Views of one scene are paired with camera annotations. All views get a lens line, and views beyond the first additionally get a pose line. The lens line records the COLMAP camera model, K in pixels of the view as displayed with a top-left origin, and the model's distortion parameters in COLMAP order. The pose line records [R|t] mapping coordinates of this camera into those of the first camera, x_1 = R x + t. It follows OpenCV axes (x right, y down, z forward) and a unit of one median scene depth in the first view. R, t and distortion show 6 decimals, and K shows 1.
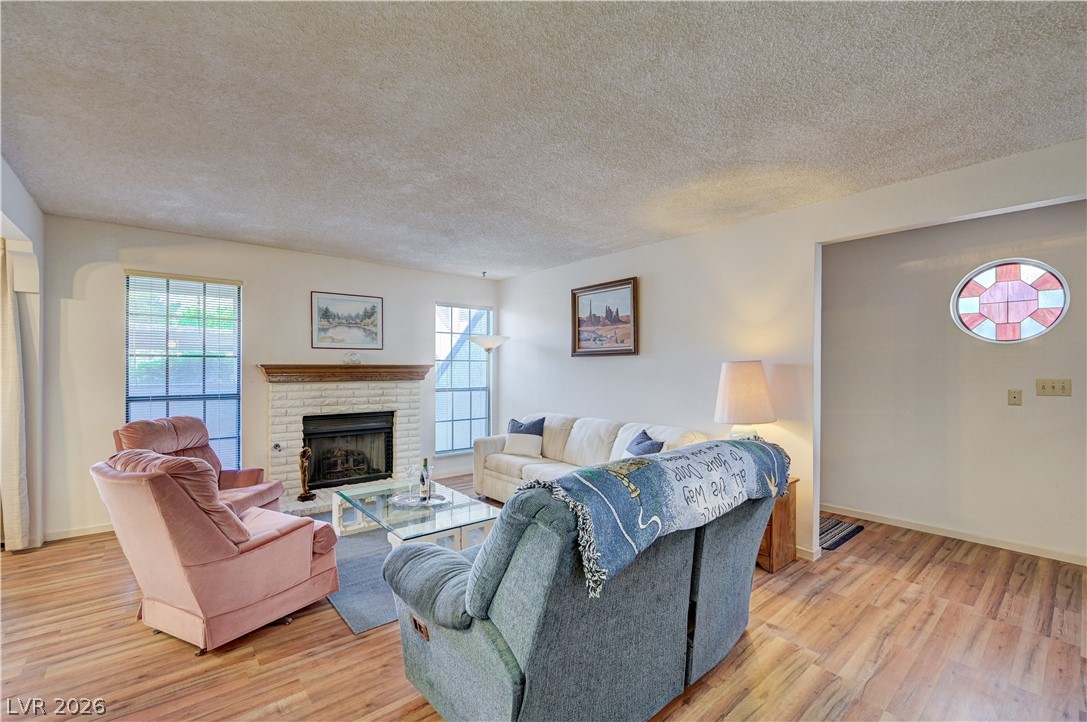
lens RADIAL K [[460.2, 0, 543.5], [0, 460.2, 373.3], [0, 0, 1]] dist [-0.002026, -0.000399]
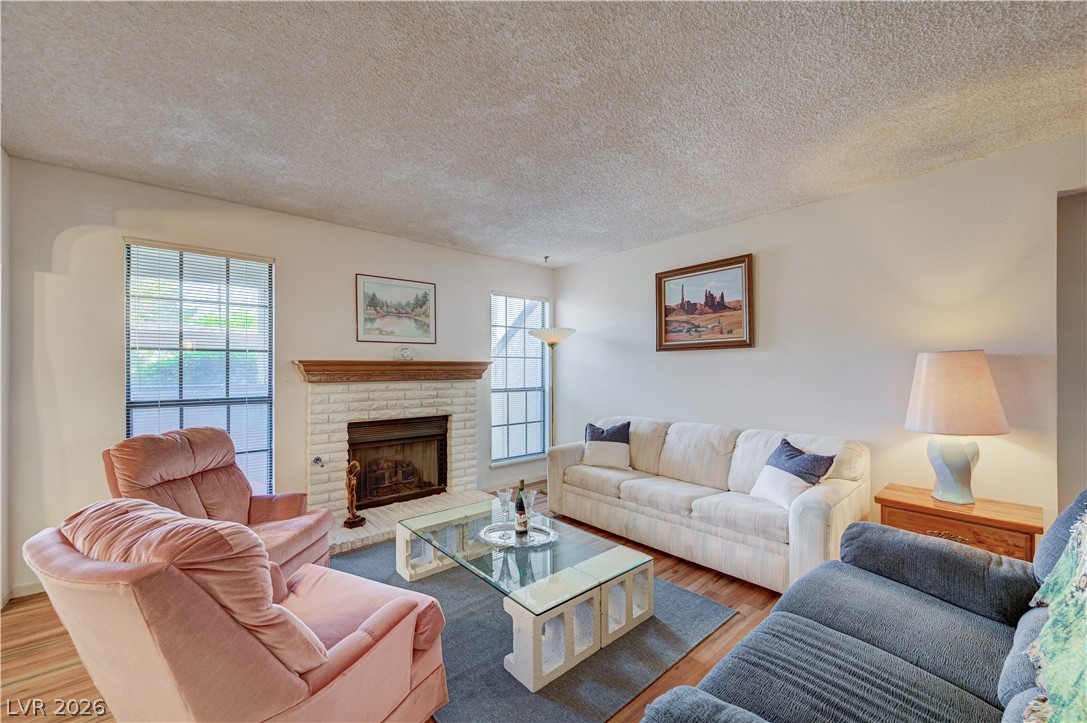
lens RADIAL K [[427.6, 0, 547.2], [0, 427.6, 373.1], [0, 0, 1]] dist [0.000695, 0.000170]
pose [[0.999838, -0.004694, 0.017349, -0.174141], [0.004724, 0.999987, -0.001705, 0.006107], [-0.017340, 0.001786, 0.999848, 0.219042]]
